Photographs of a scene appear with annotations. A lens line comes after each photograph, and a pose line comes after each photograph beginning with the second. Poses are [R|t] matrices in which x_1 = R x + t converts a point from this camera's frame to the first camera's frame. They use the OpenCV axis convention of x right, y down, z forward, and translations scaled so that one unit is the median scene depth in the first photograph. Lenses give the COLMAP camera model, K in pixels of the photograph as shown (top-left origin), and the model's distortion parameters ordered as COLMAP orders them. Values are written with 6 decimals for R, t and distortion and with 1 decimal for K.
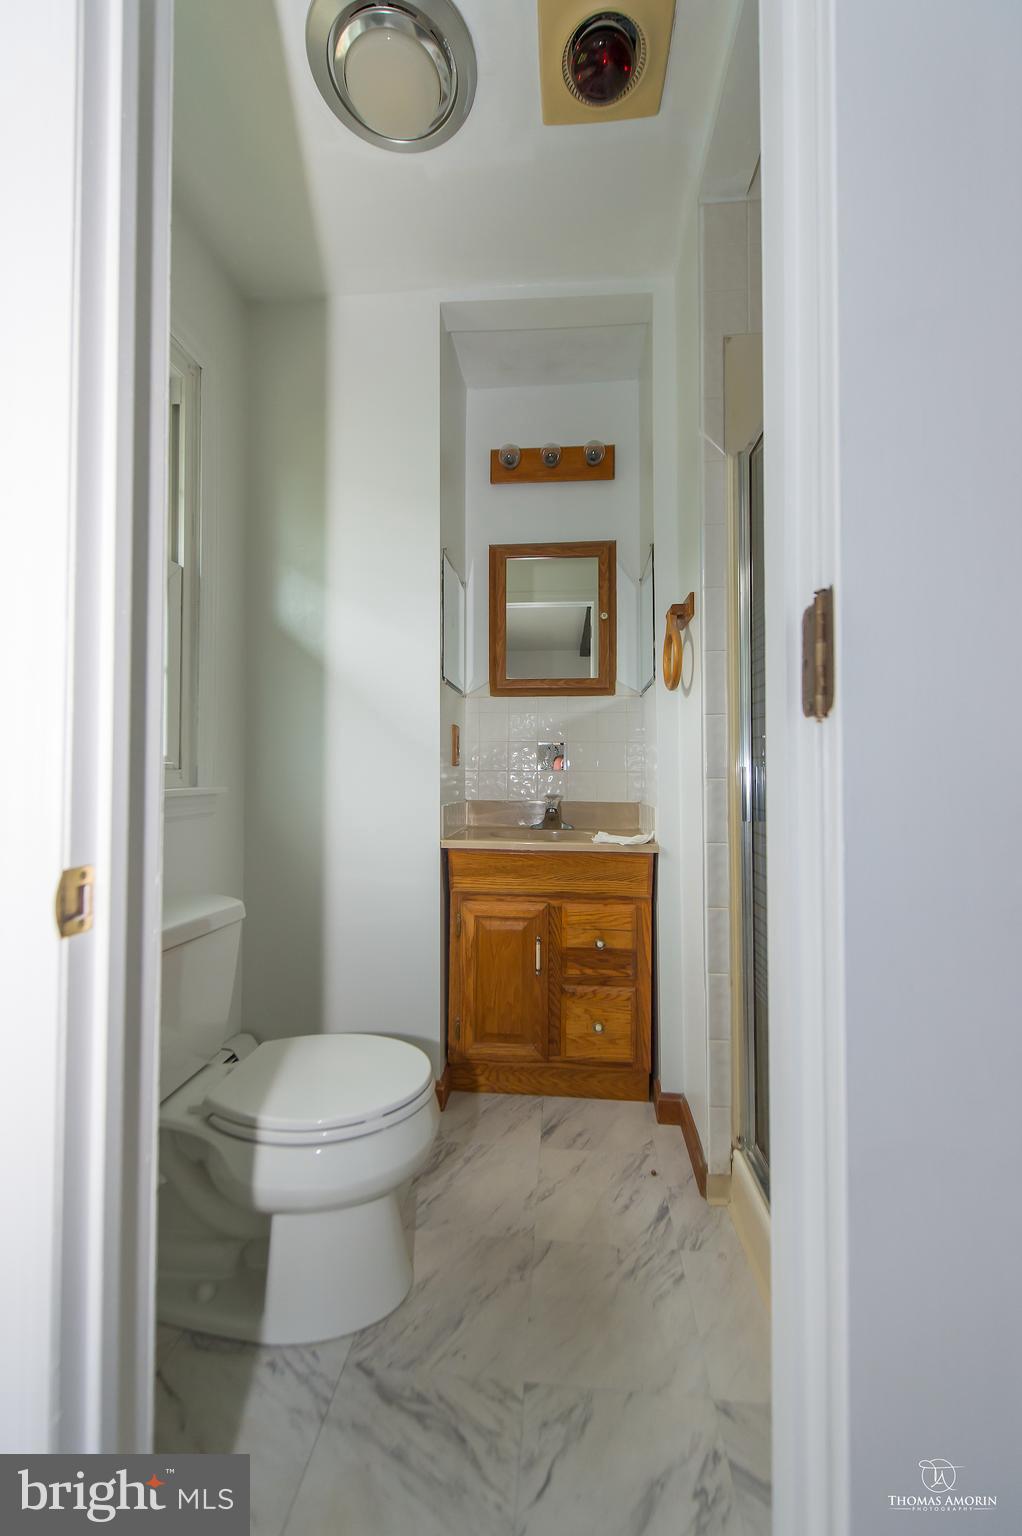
lens RADIAL K [[614.9, 0, 511.2], [0, 614.9, 756.4], [0, 0, 1]] dist [0.002815, 0.000091]
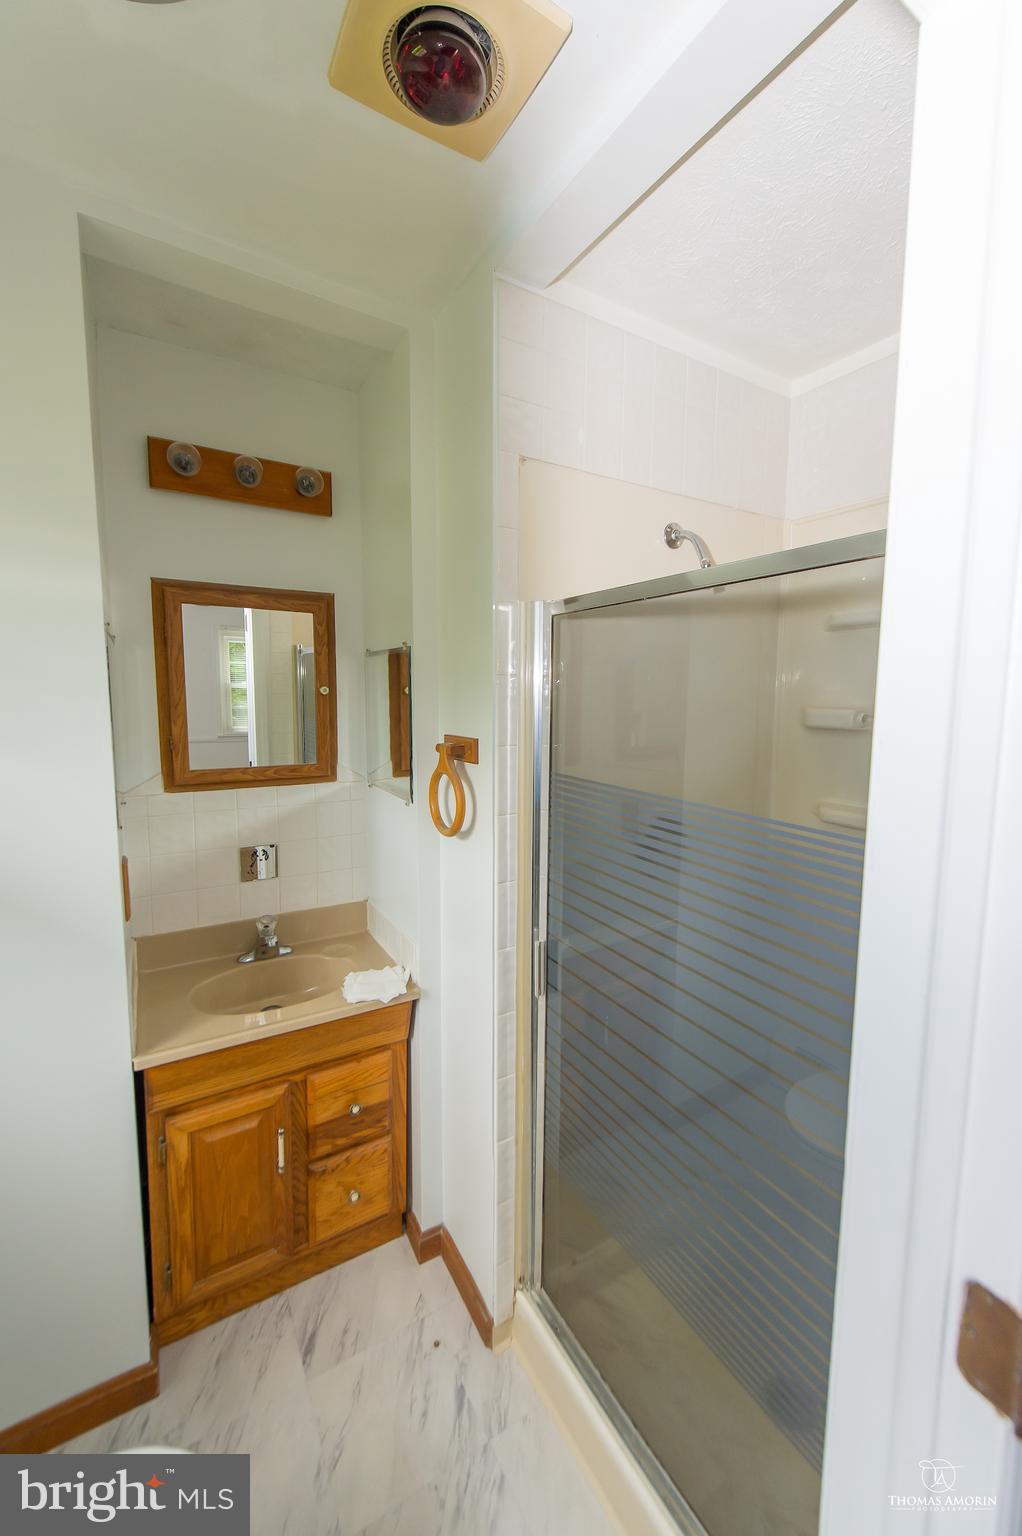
lens RADIAL K [[622.9, 0, 534.4], [0, 622.9, 758.5], [0, 0, 1]] dist [0.014939, -0.006252]
pose [[0.799899, -0.055230, 0.597588, -0.156016], [-0.027470, 0.991343, 0.128390, -0.309832], [-0.599506, -0.119115, 0.791457, 0.196607]]
